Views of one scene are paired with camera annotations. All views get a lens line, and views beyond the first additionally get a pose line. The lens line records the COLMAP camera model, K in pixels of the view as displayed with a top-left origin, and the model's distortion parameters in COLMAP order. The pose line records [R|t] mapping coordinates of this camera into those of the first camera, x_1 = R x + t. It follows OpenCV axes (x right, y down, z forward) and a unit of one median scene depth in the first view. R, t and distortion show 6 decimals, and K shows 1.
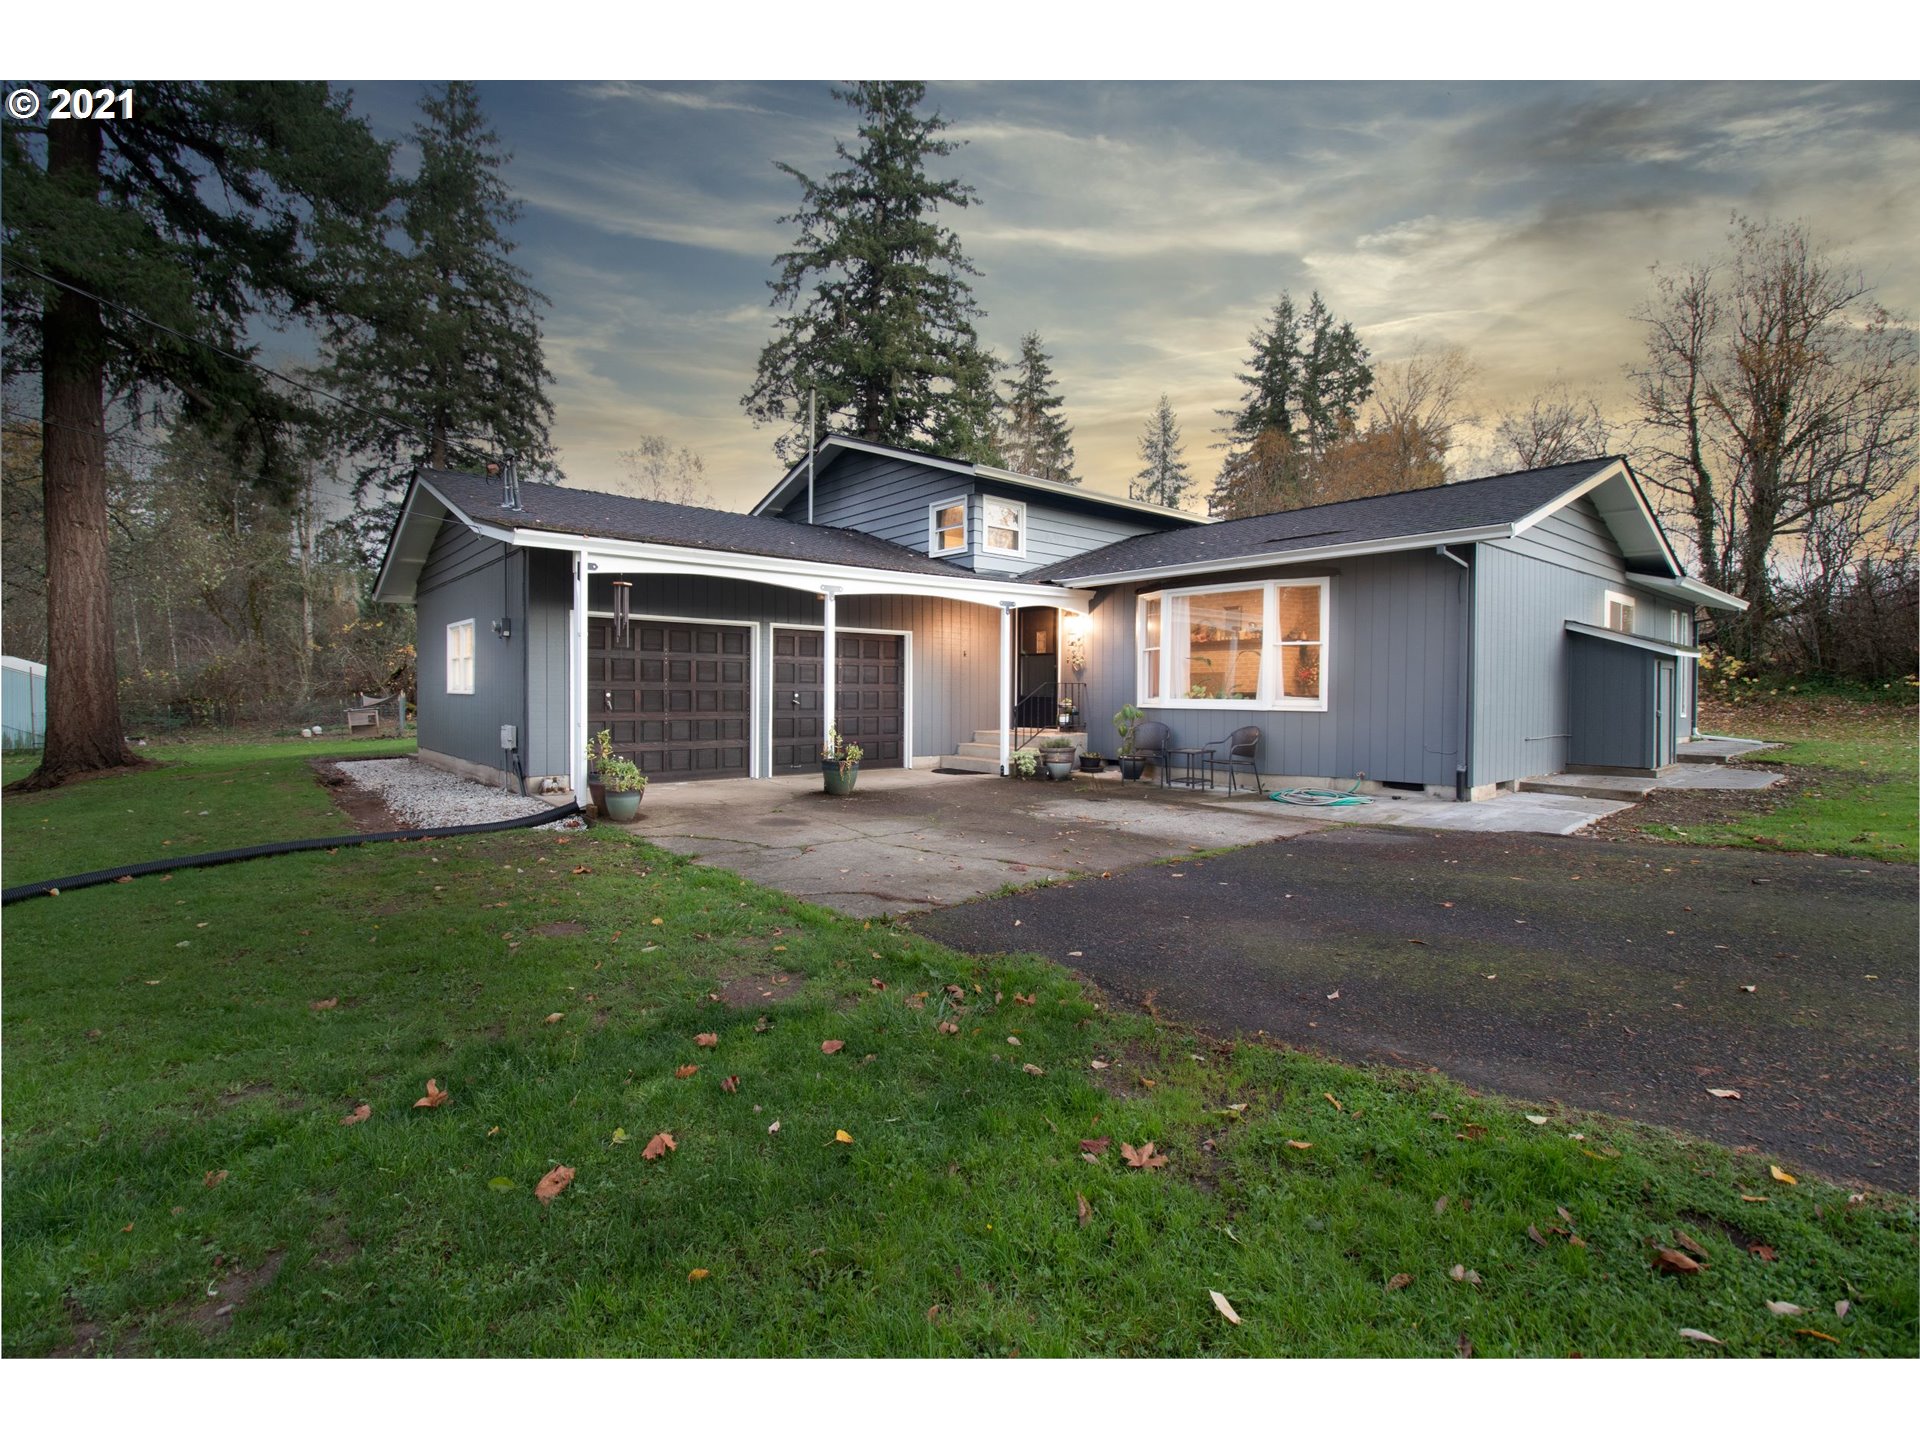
lens RADIAL K [[883.2, 0, 960.0], [0, 883.2, 720.0], [0, 0, 1]] dist [0.000914, -0.000120]
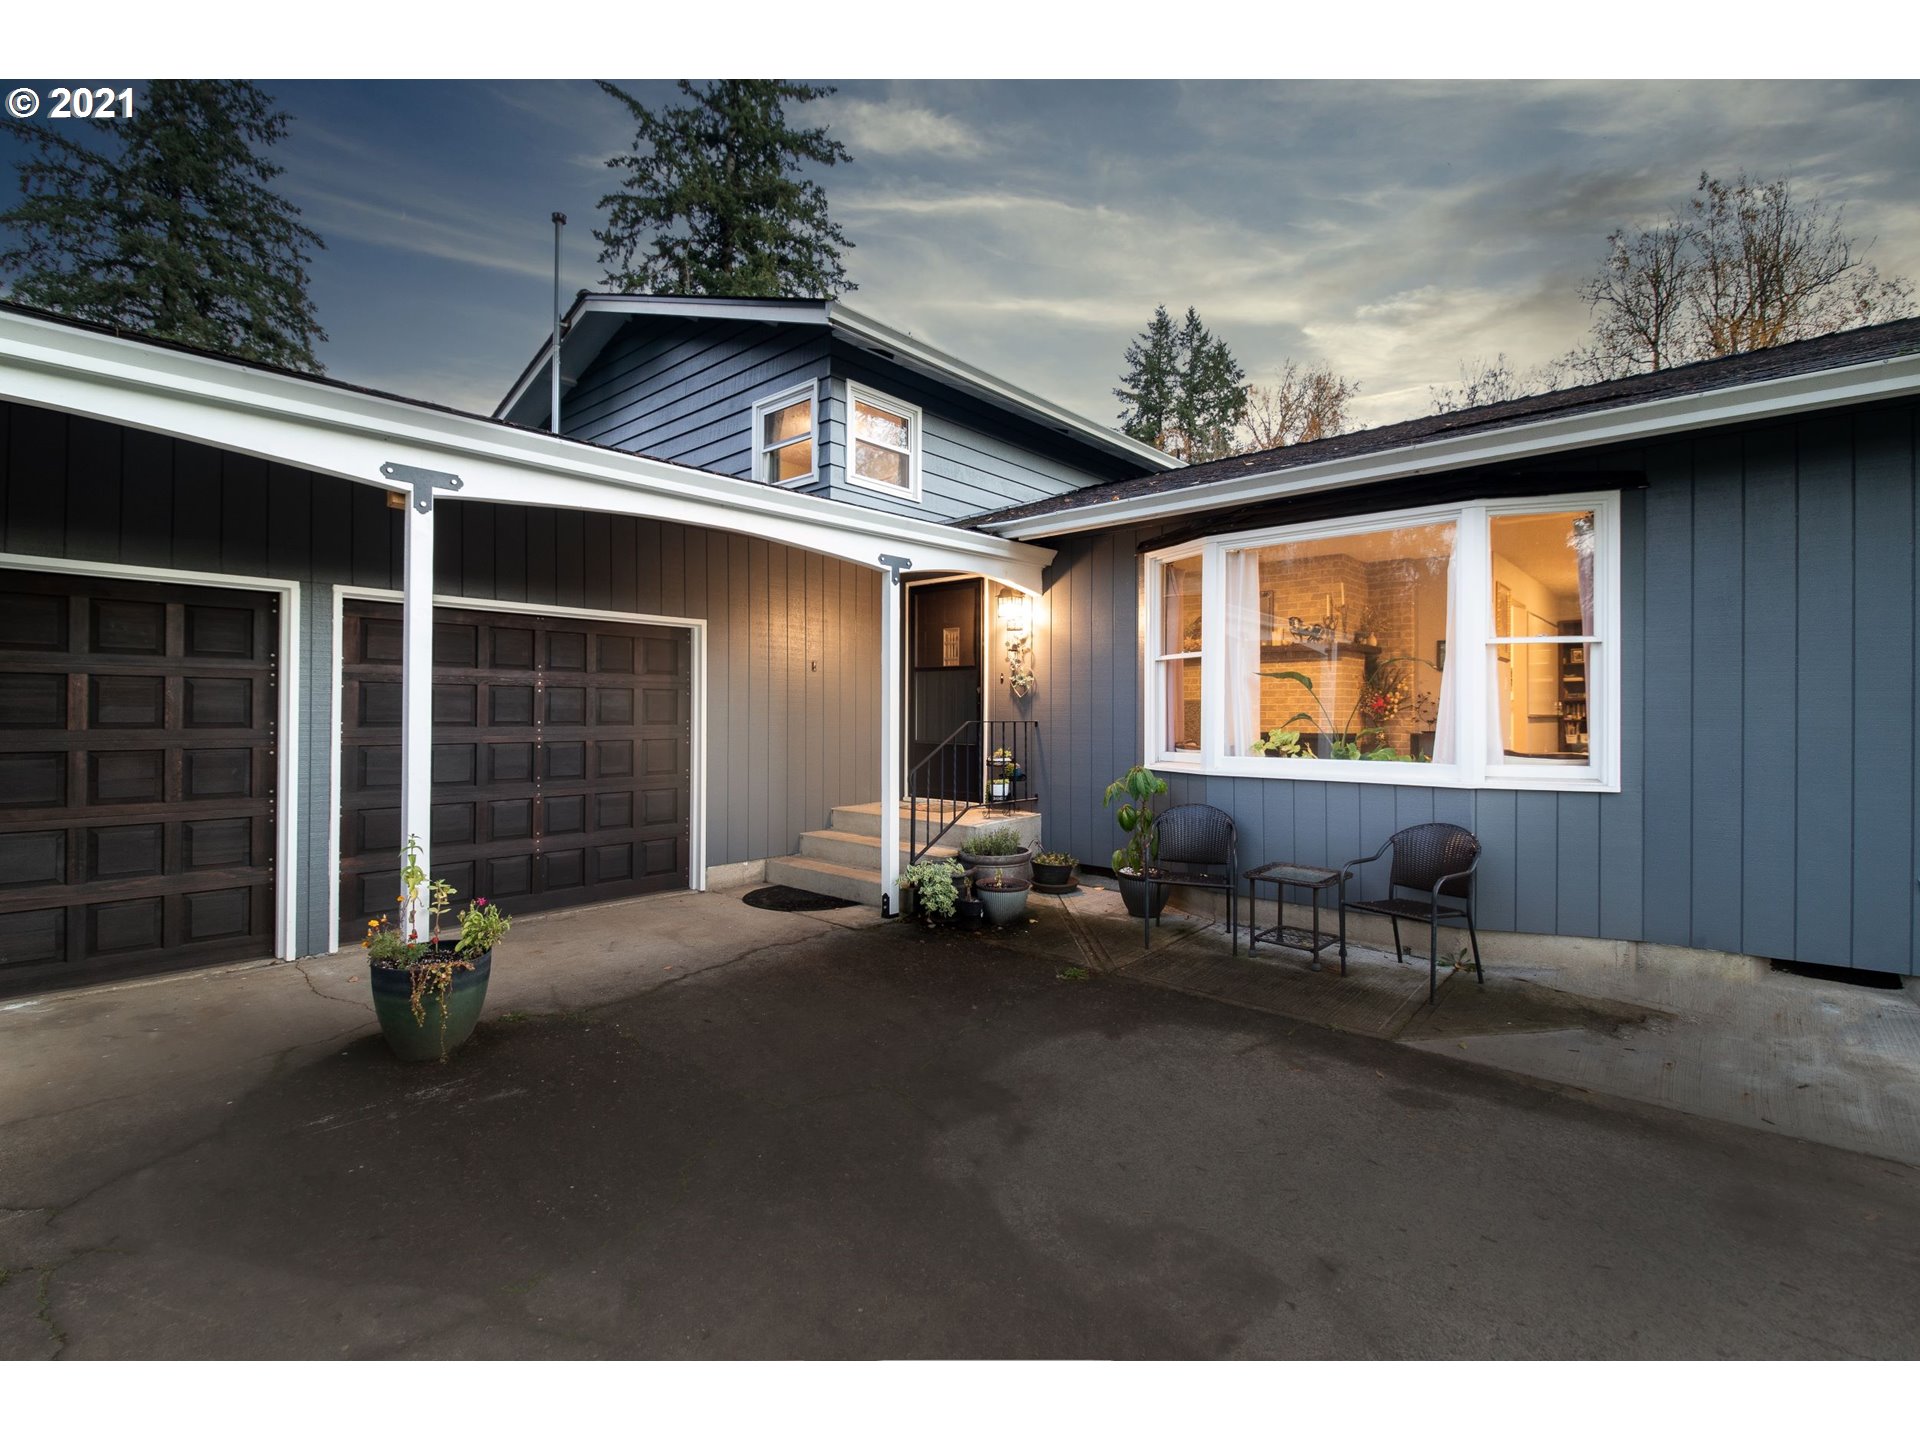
lens RADIAL K [[883.2, 0, 960.0], [0, 883.2, 720.0], [0, 0, 1]] dist [0.000914, -0.000120]
pose [[0.989609, -0.002328, 0.143767, 0.004760], [0.005655, 0.999725, -0.022739, -0.008280], [-0.143674, 0.023316, 0.989350, 0.129450]]
